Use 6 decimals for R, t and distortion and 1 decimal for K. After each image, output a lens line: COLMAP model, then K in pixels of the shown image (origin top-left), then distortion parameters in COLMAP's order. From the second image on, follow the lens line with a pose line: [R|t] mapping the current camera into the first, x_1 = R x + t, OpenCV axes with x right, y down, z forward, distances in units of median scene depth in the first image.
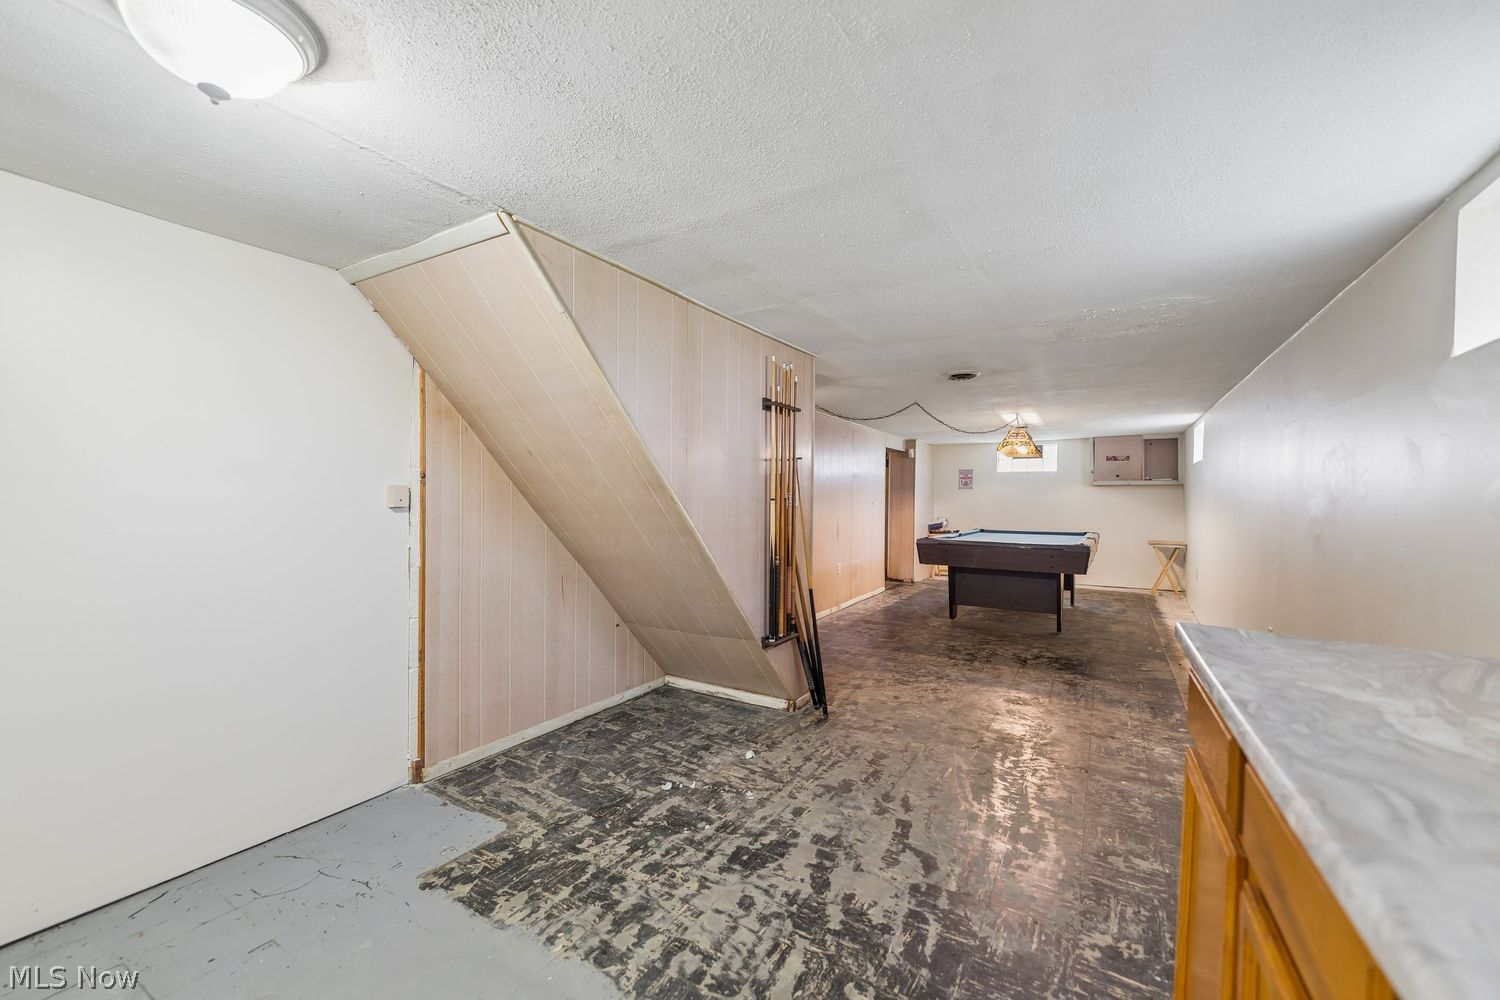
lens RADIAL K [[595.3, 0, 748.5], [0, 595.3, 503.0], [0, 0, 1]] dist [0.000707, -0.000142]
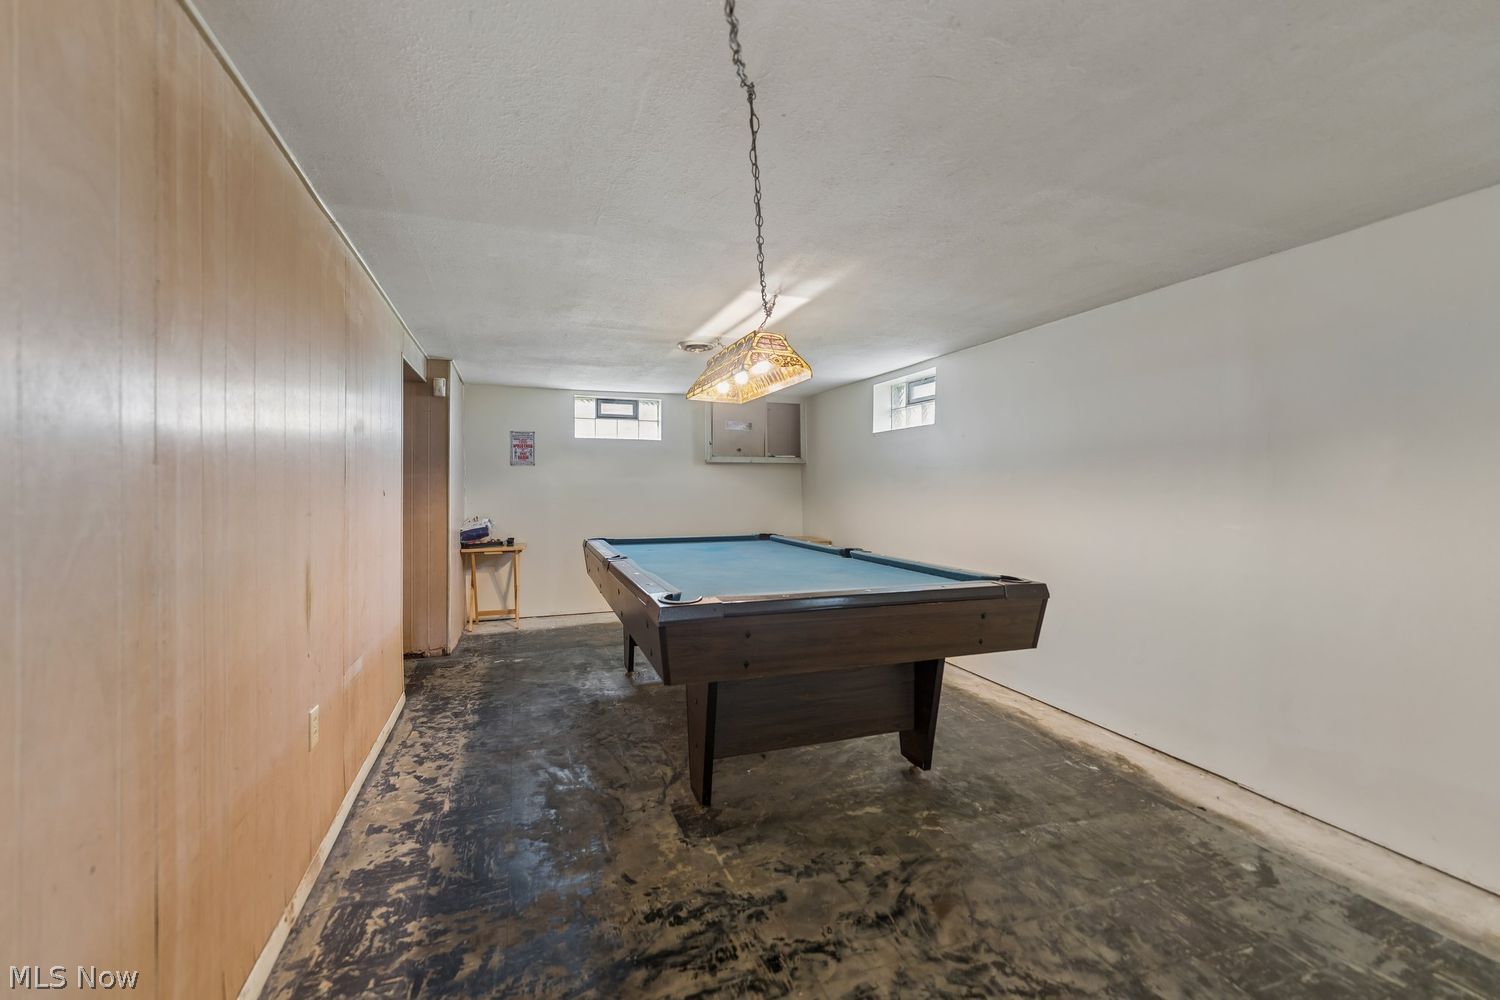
lens RADIAL K [[595.3, 0, 748.5], [0, 595.3, 503.0], [0, 0, 1]] dist [0.000707, -0.000142]
pose [[0.620104, -0.030495, 0.783927, 0.048866], [0.010670, 0.999480, 0.030440, -0.002432], [-0.784447, -0.010511, 0.620106, 0.495490]]
